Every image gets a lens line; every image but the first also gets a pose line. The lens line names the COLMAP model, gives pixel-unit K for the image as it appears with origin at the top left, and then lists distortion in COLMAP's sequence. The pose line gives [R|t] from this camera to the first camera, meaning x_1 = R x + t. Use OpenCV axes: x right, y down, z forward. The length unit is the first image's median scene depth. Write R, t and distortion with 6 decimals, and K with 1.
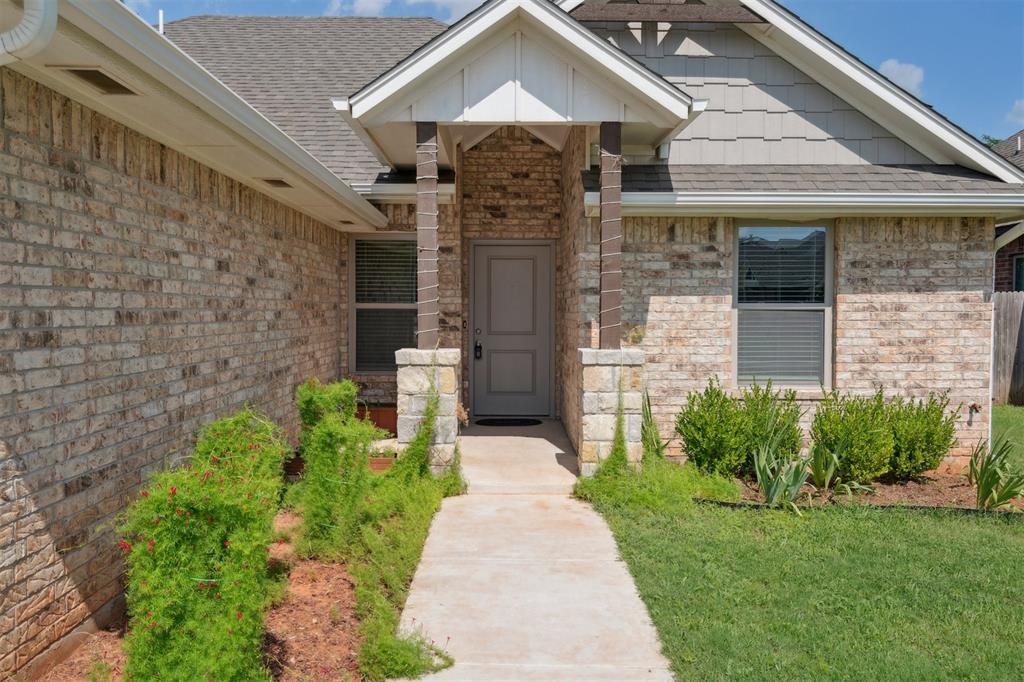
lens RADIAL K [[802.7, 0, 512.3], [0, 802.7, 343.4], [0, 0, 1]] dist [0.003230, -0.000571]
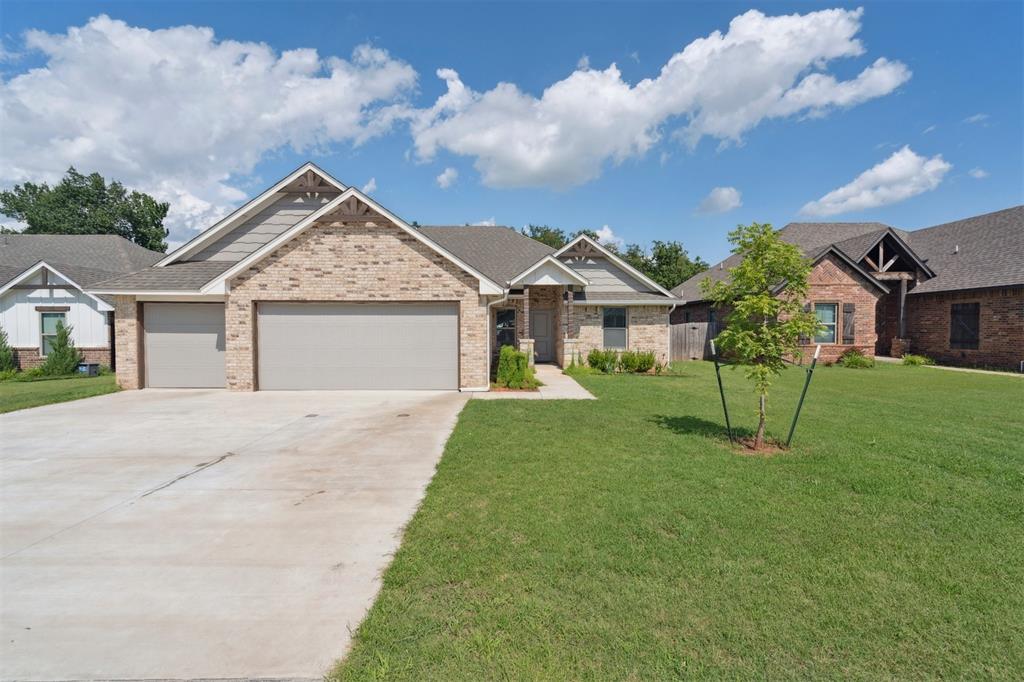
lens RADIAL K [[463.0, 0, 516.2], [0, 463.0, 339.7], [0, 0, 1]] dist [-0.001736, 0.001405]
pose [[0.999871, -0.002558, 0.015852, -0.179911], [0.002787, 0.999892, -0.014443, 0.040374], [-0.015813, 0.014485, 0.999770, -1.265524]]
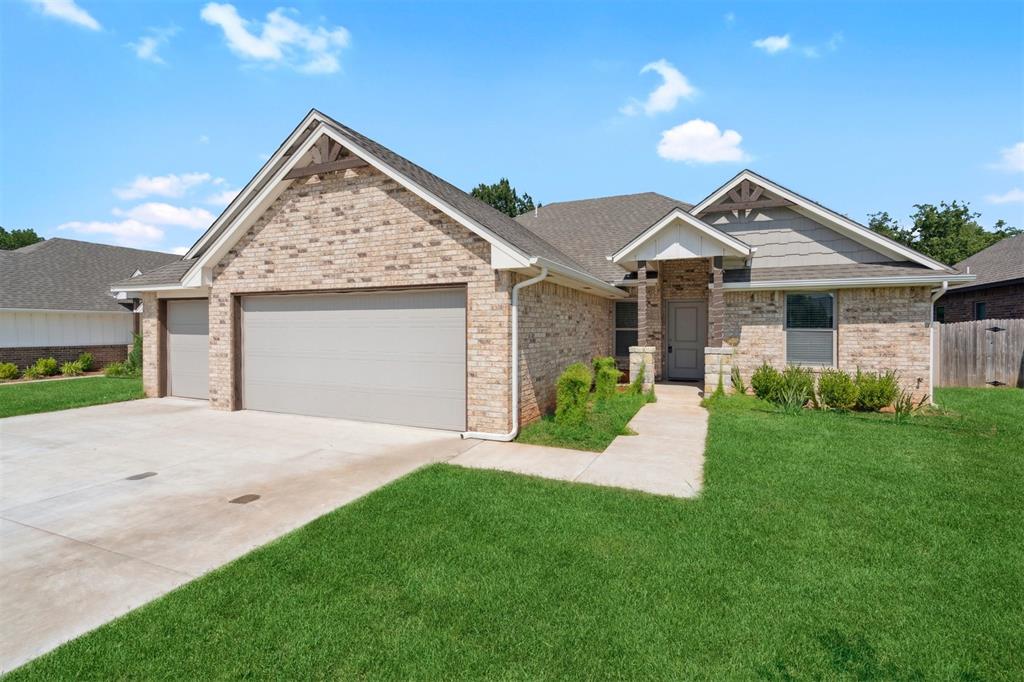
lens RADIAL K [[463.0, 0, 514.3], [0, 463.0, 333.0], [0, 0, 1]] dist [-0.001736, 0.001405]
pose [[0.914040, 0.002423, -0.405618, 0.116140], [-0.014700, 0.999523, -0.027155, 0.009106], [0.405358, 0.030783, 0.913639, -0.503359]]
